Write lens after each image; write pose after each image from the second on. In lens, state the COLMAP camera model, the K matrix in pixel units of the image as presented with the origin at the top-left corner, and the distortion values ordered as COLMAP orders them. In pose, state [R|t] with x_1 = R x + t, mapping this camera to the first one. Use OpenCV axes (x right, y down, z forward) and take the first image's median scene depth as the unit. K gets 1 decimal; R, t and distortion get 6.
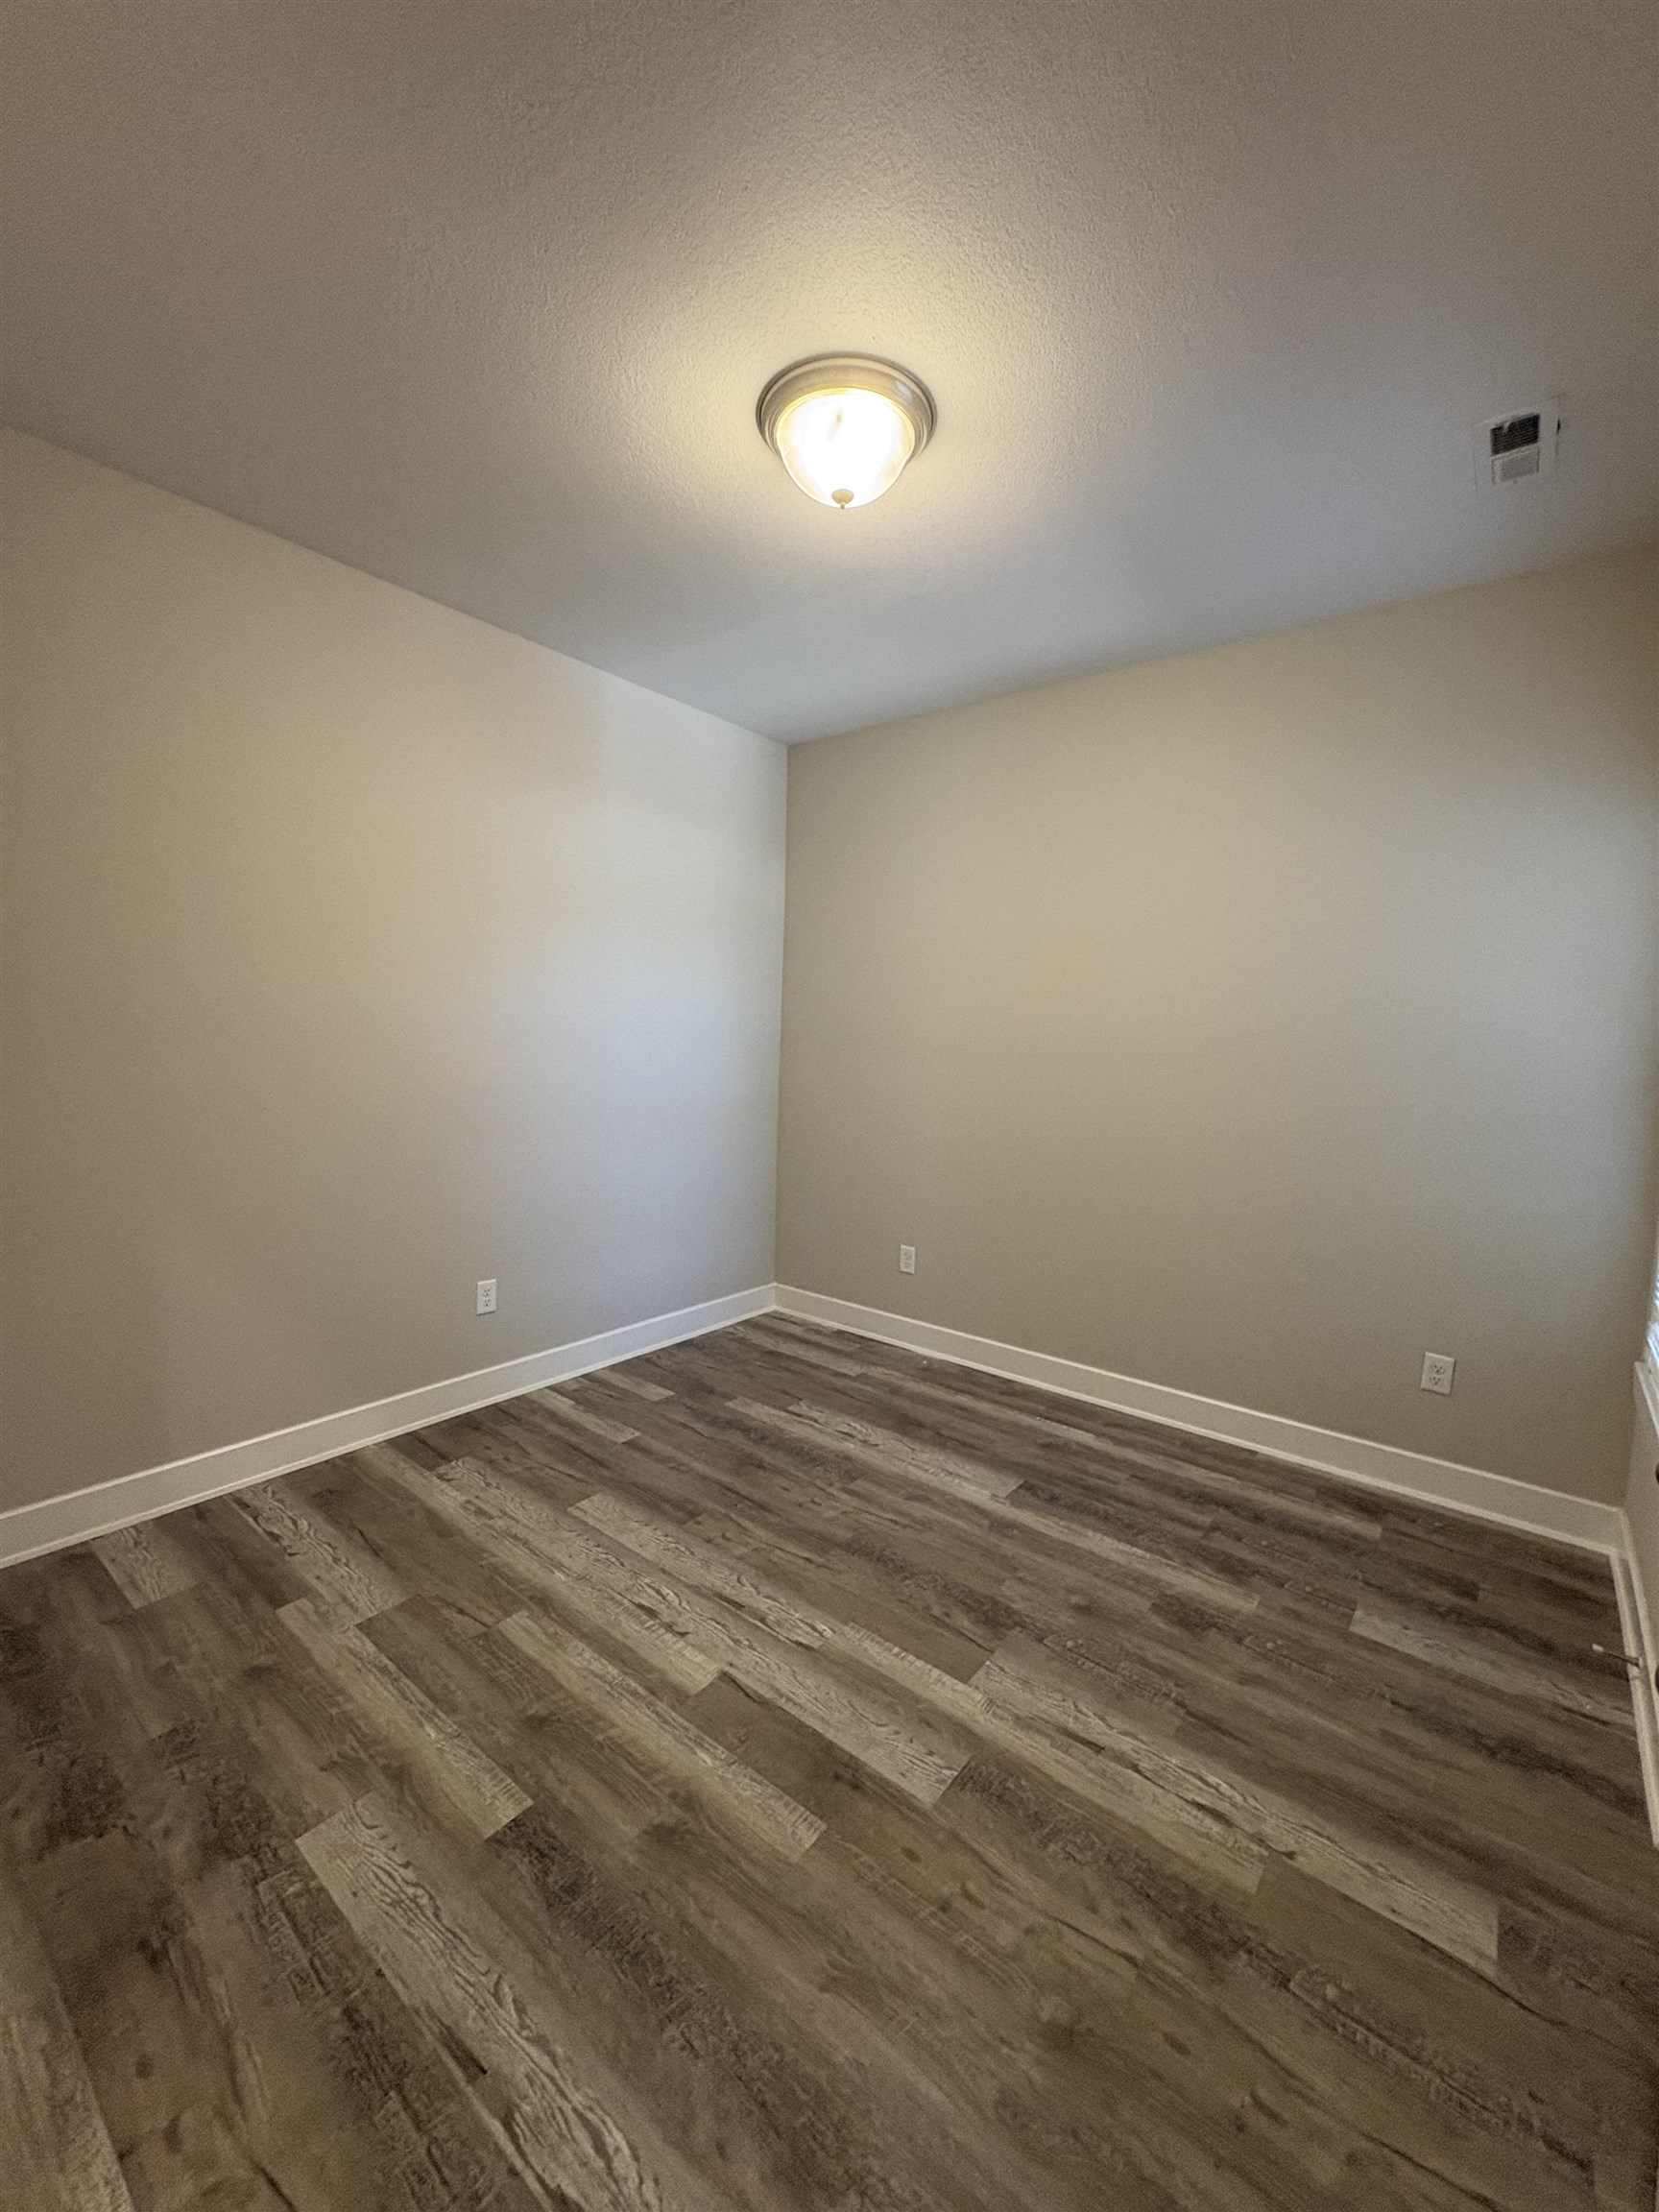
lens RADIAL K [[880.1, 0, 829.5], [0, 880.1, 1106.0], [0, 0, 1]] dist [-0.000261, 0.000340]
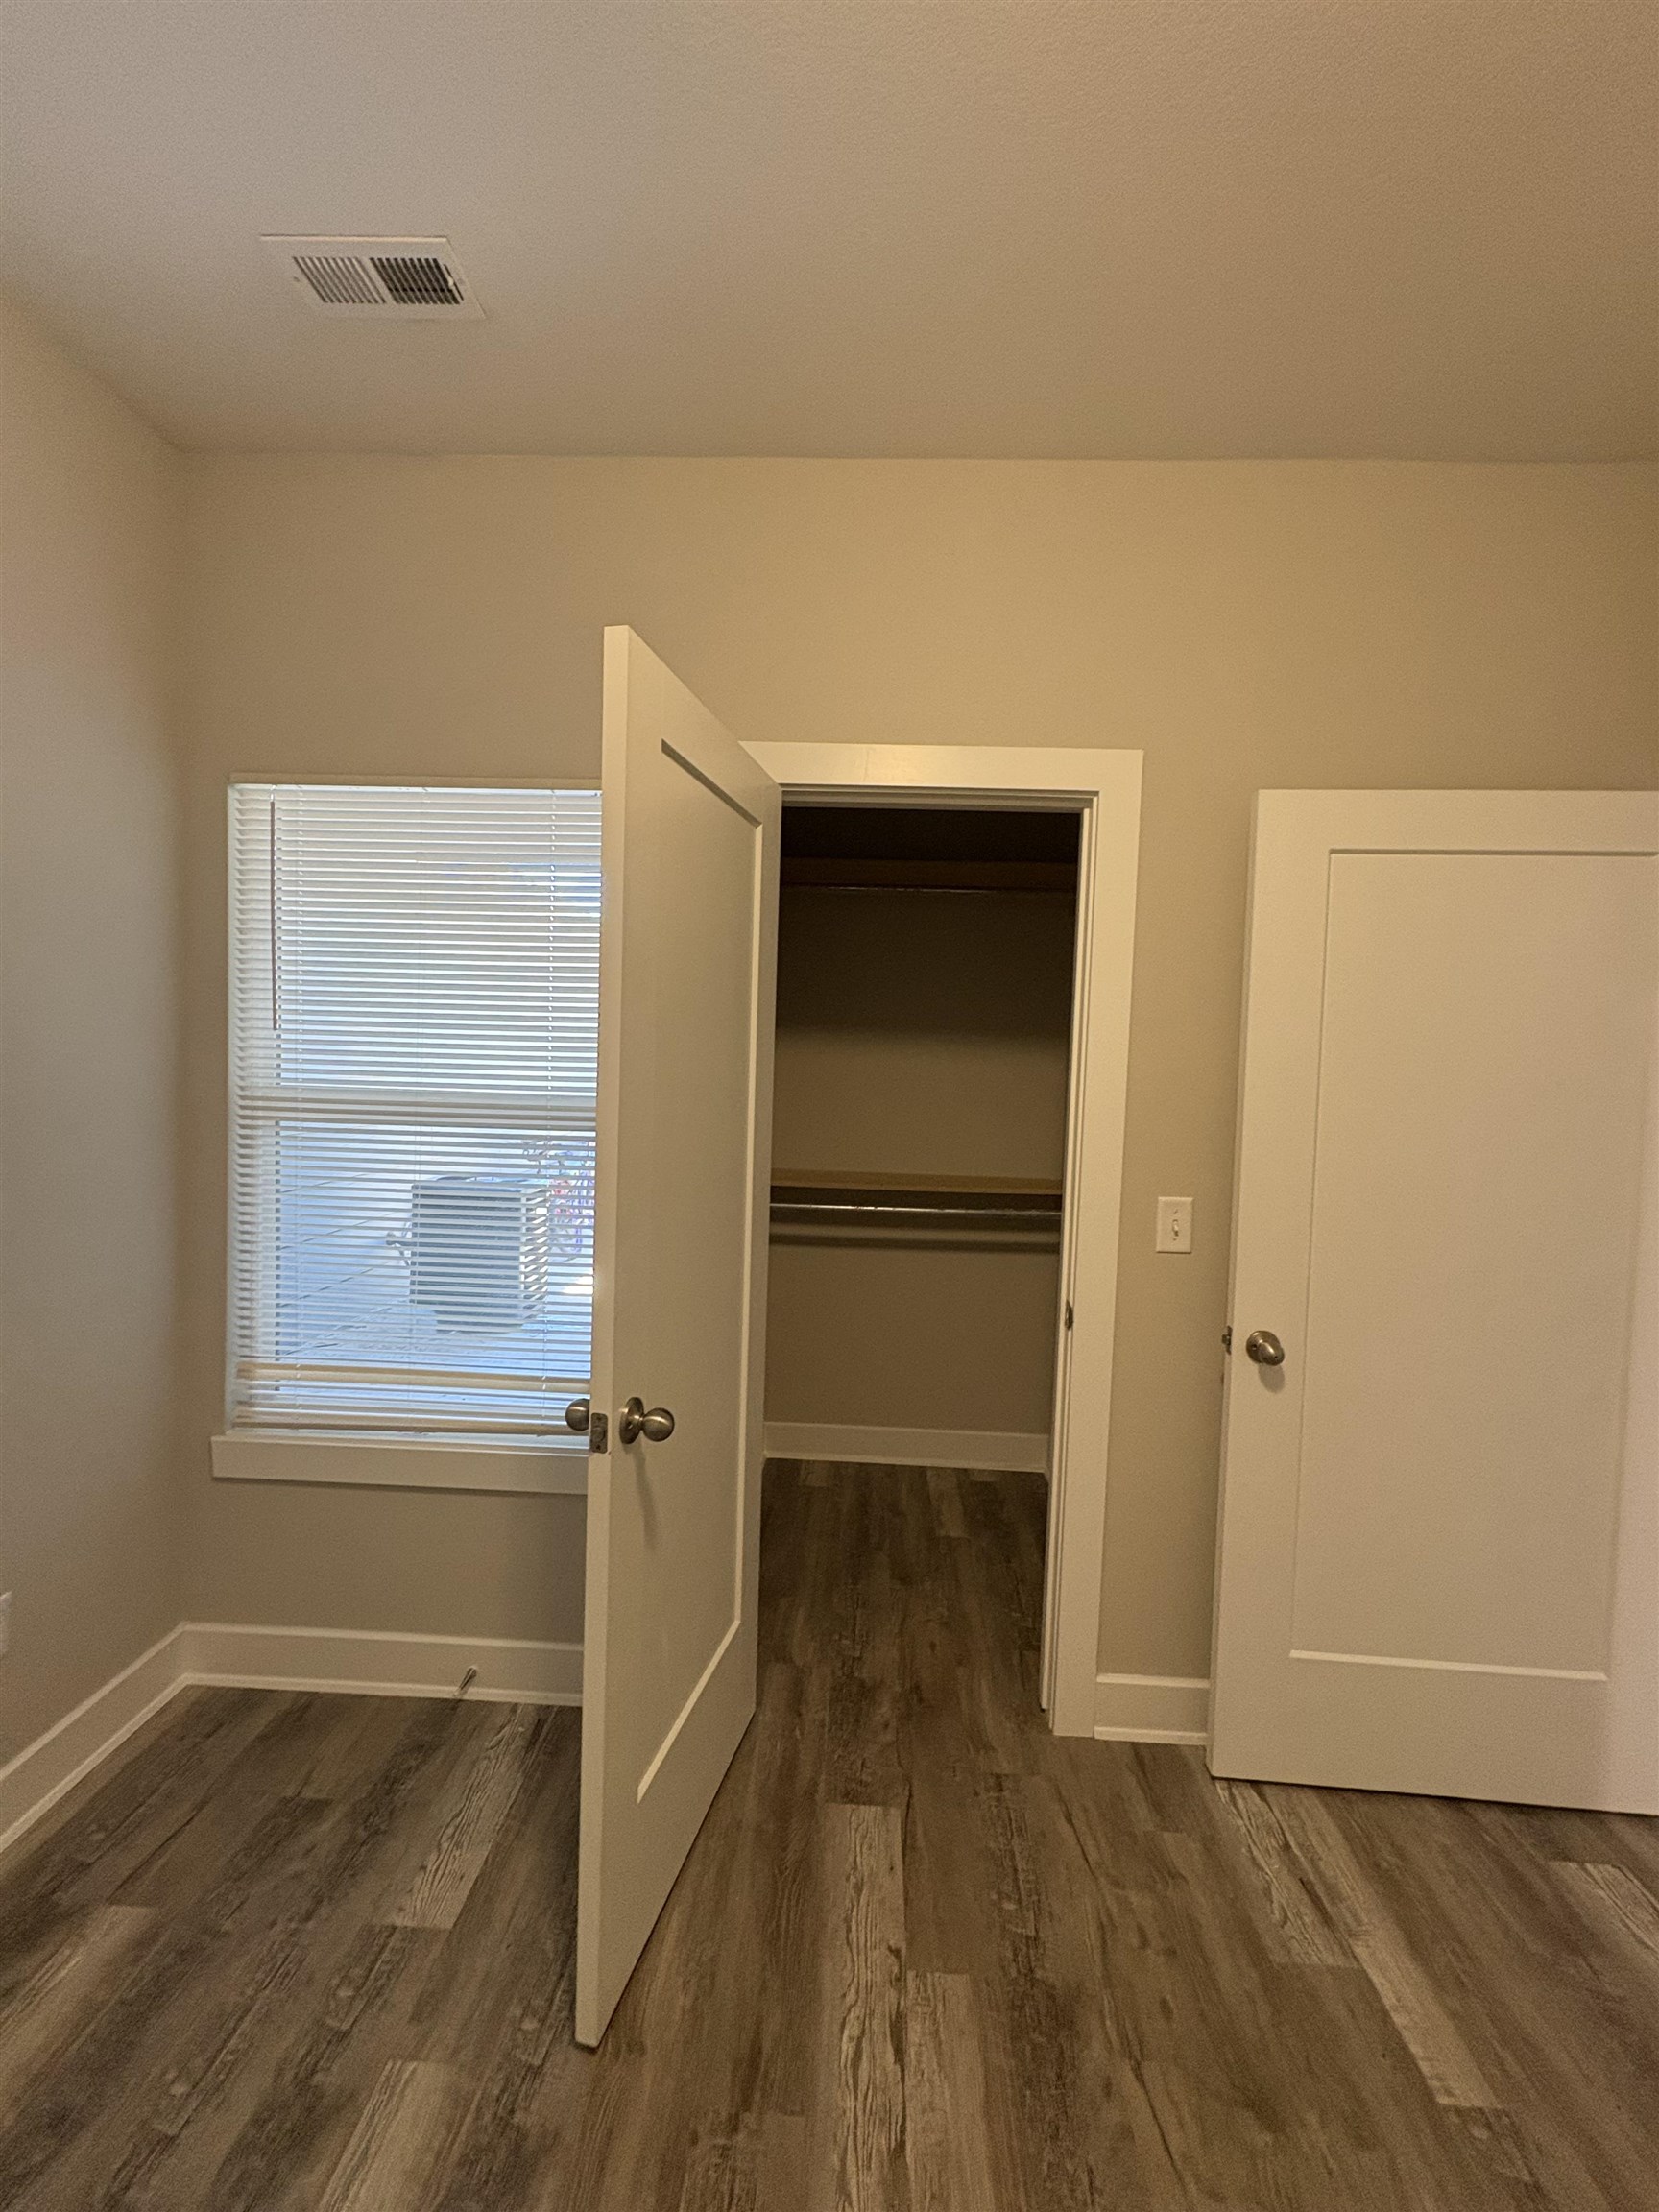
lens RADIAL K [[880.1, 0, 829.5], [0, 880.1, 1106.0], [0, 0, 1]] dist [-0.000261, 0.000340]
pose [[-0.592902, -0.084632, 0.800815, -0.115211], [0.016377, 0.992989, 0.117067, -0.163861], [-0.805108, 0.082524, -0.587359, 1.440848]]
